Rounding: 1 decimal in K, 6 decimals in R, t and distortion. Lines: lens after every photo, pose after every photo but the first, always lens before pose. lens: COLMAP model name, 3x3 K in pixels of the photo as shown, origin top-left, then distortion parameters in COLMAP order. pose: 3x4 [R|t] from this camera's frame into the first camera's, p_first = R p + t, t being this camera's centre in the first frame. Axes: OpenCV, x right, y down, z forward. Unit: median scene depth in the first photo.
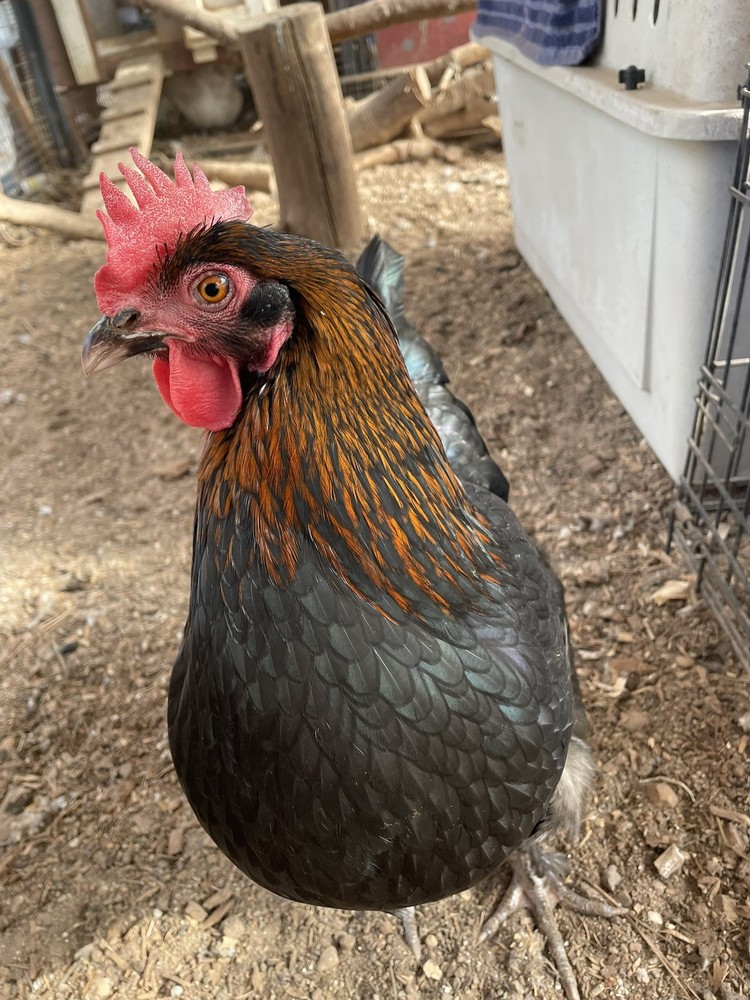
lens RADIAL K [[741.3, 0, 375.0], [0, 741.3, 500.0], [0, 0, 1]] dist [0.048315, -0.088336]
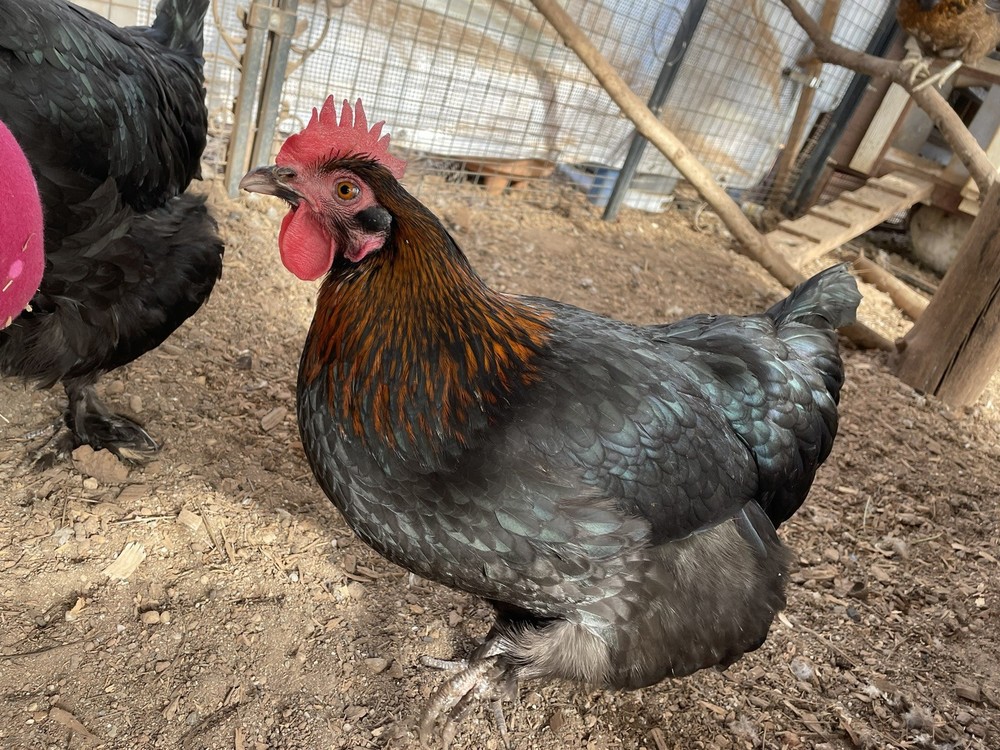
lens RADIAL K [[741.3, 0, 500.0], [0, 741.3, 375.0], [0, 0, 1]] dist [0.048315, -0.088336]
pose [[0.589366, 0.626719, -0.509776, 0.138145], [-0.728931, 0.684586, -0.001107, 0.072162], [0.348292, 0.372244, 0.860307, -0.026675]]
